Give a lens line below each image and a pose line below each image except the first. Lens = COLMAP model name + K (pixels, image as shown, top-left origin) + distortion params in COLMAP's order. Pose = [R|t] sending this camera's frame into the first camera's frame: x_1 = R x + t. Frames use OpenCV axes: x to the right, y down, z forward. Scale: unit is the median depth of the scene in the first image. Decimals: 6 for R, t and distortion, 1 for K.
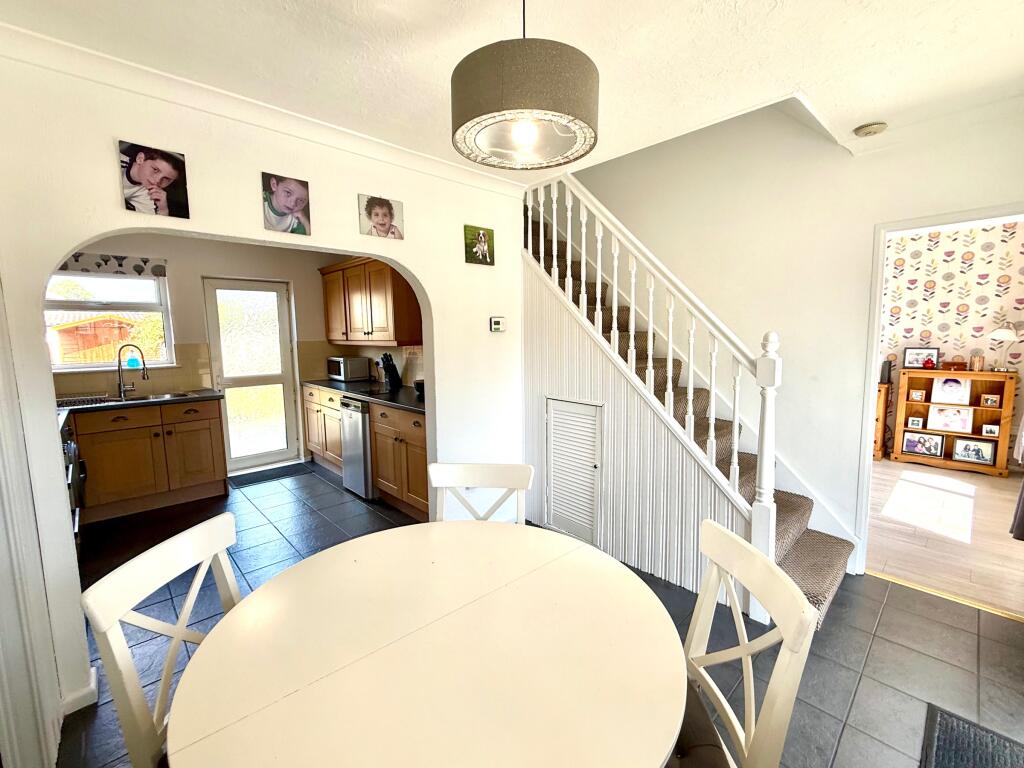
lens RADIAL K [[414.2, 0, 519.1], [0, 414.2, 378.4], [0, 0, 1]] dist [0.001131, 0.000314]
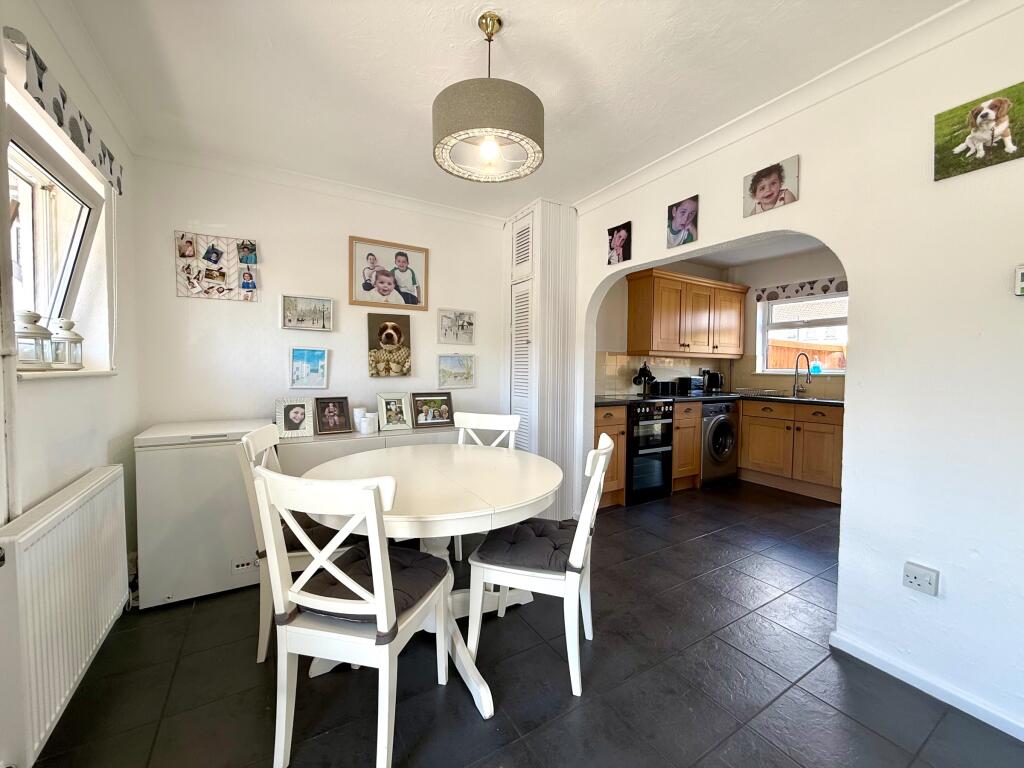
lens RADIAL K [[414.2, 0, 520.2], [0, 414.2, 385.7], [0, 0, 1]] dist [0.001131, 0.000314]
pose [[-0.188886, 0.051726, -0.980636, 0.659849], [-0.108549, 0.991392, 0.073201, 0.020129], [0.975981, 0.120273, -0.181645, 0.703115]]
